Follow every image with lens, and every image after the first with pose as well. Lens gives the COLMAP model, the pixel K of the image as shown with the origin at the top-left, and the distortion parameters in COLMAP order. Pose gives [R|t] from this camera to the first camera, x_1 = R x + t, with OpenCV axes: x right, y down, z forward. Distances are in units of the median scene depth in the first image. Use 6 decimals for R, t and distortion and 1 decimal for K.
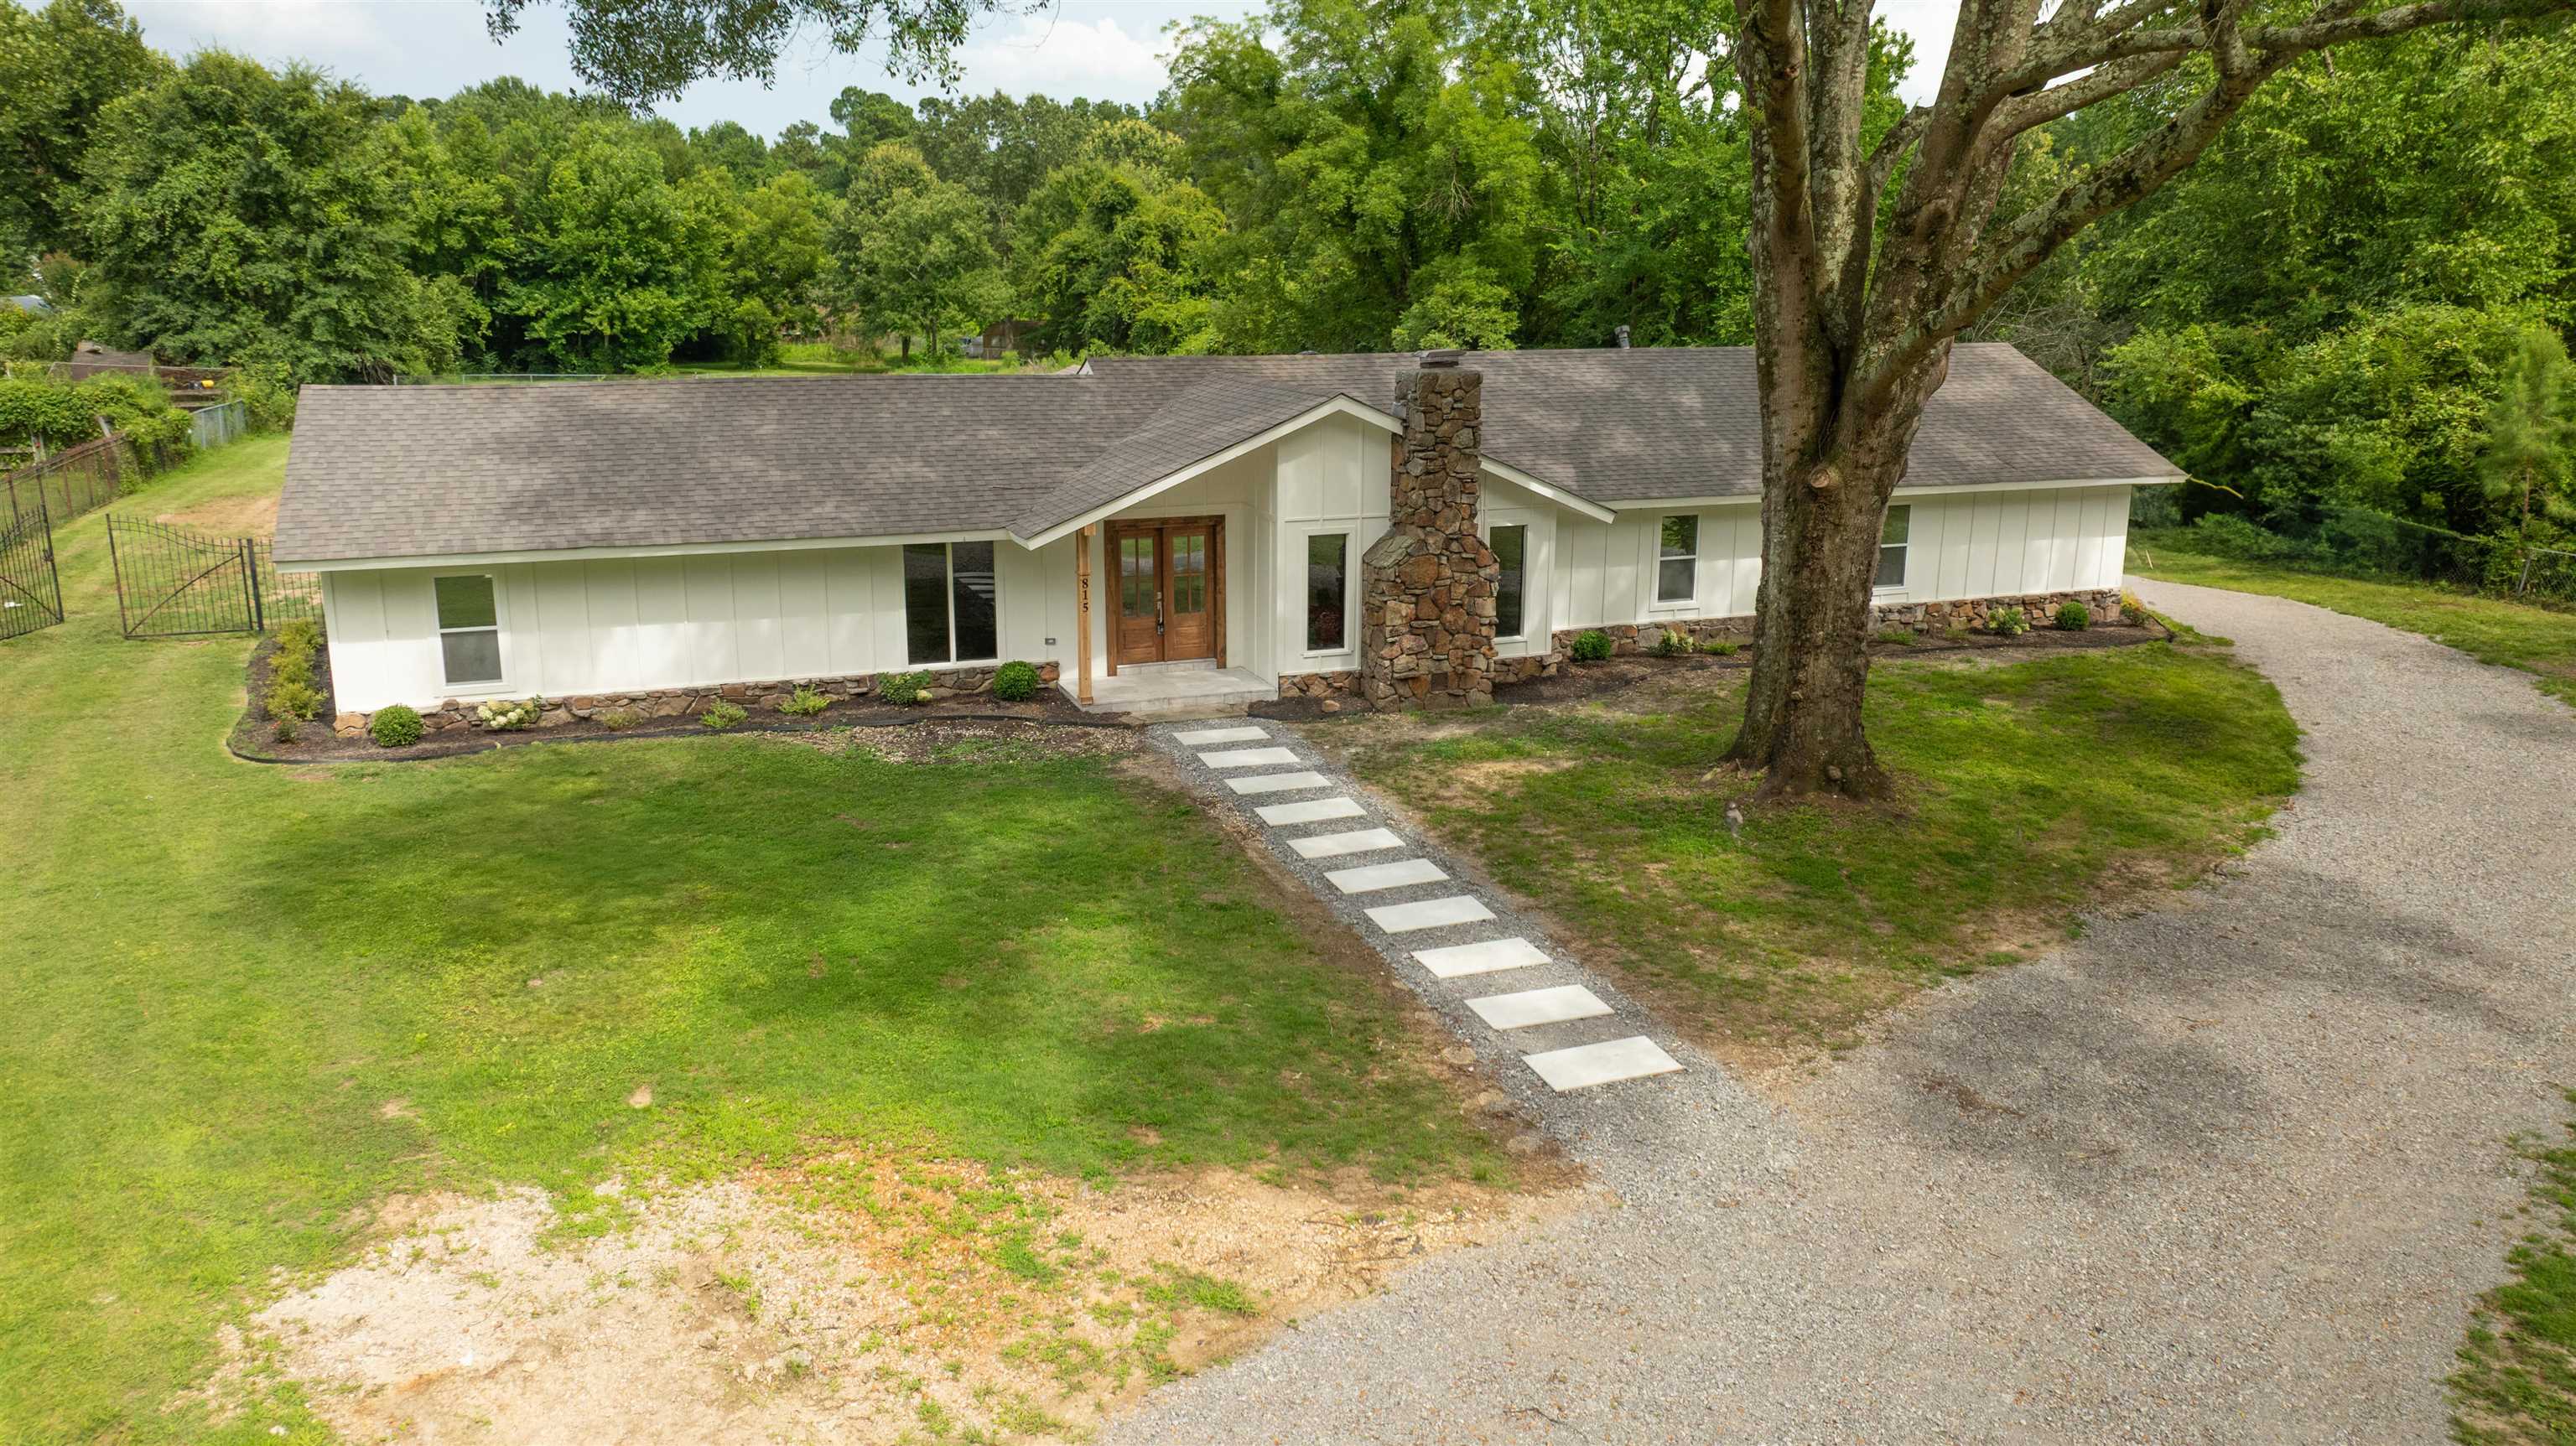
lens RADIAL K [[1844.9, 0, 1288.6], [0, 1844.9, 705.9], [0, 0, 1]] dist [0.000594, 0.005124]
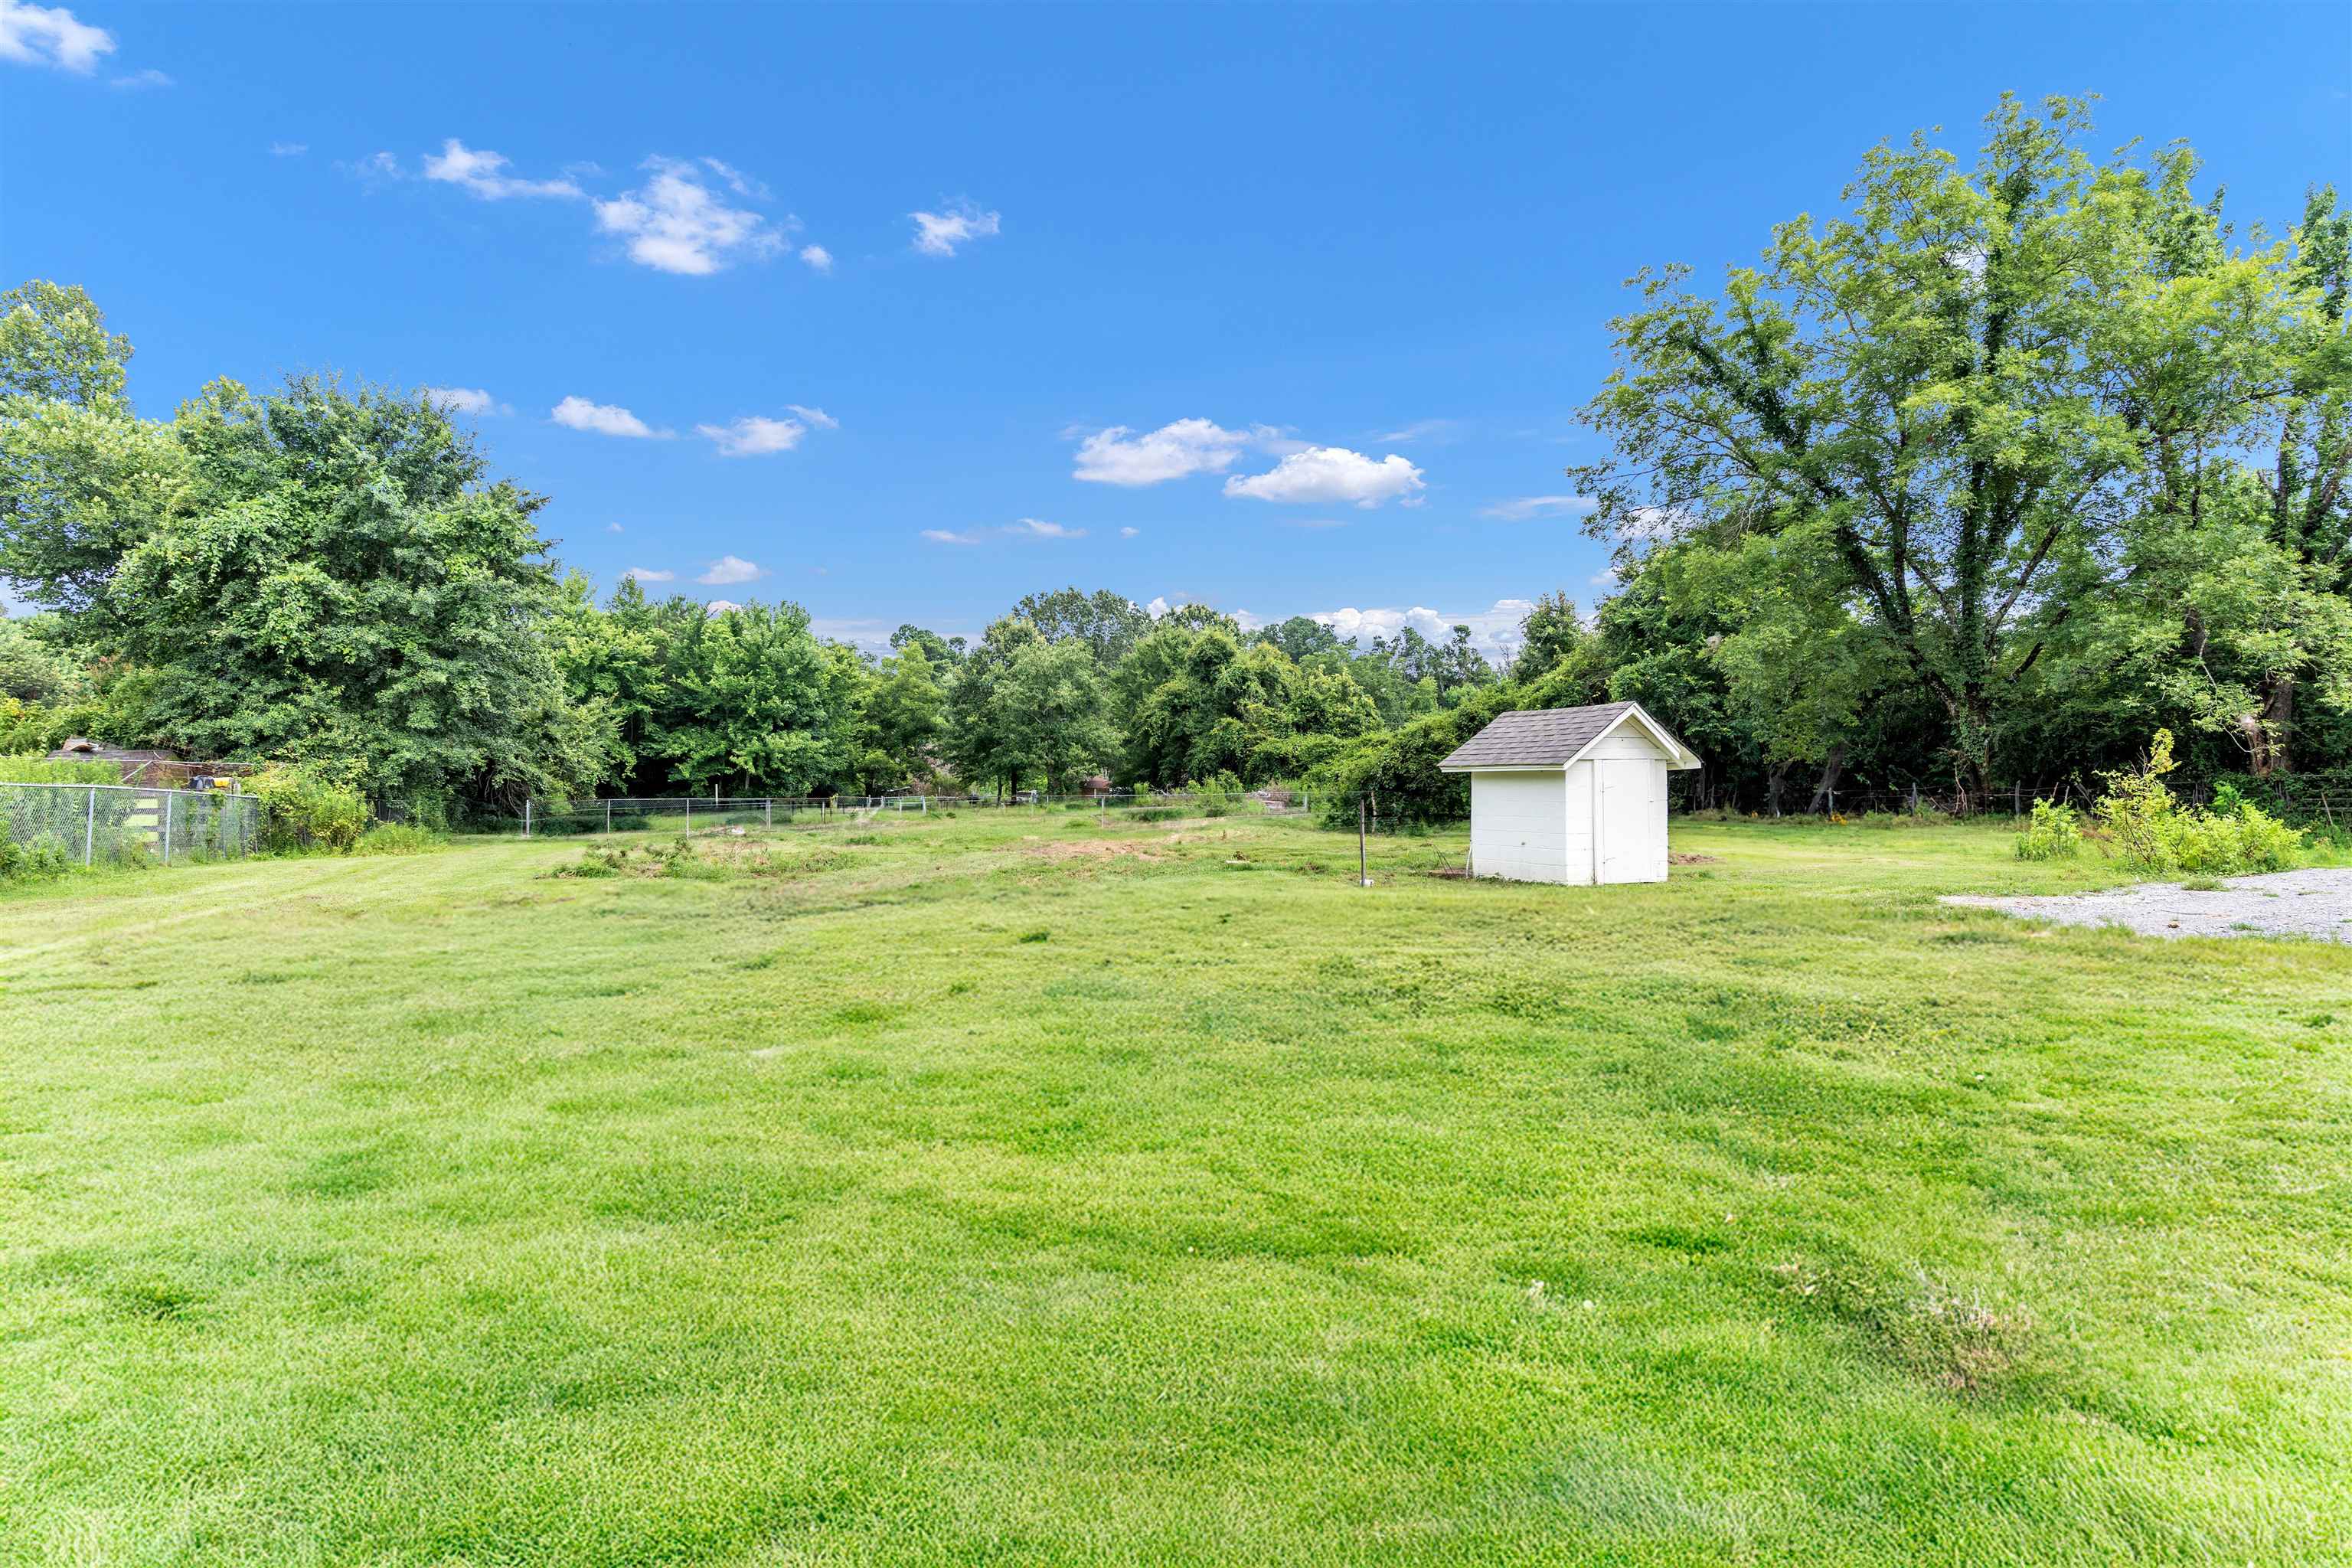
lens RADIAL K [[1166.4, 0, 1170.3], [0, 1166.4, 769.9], [0, 0, 1]] dist [-0.003198, -0.000269]
pose [[0.998564, -0.024230, 0.047773, -0.172341], [0.035042, 0.970022, -0.240478, -0.042719], [-0.040514, 0.241807, 0.969478, 0.375300]]
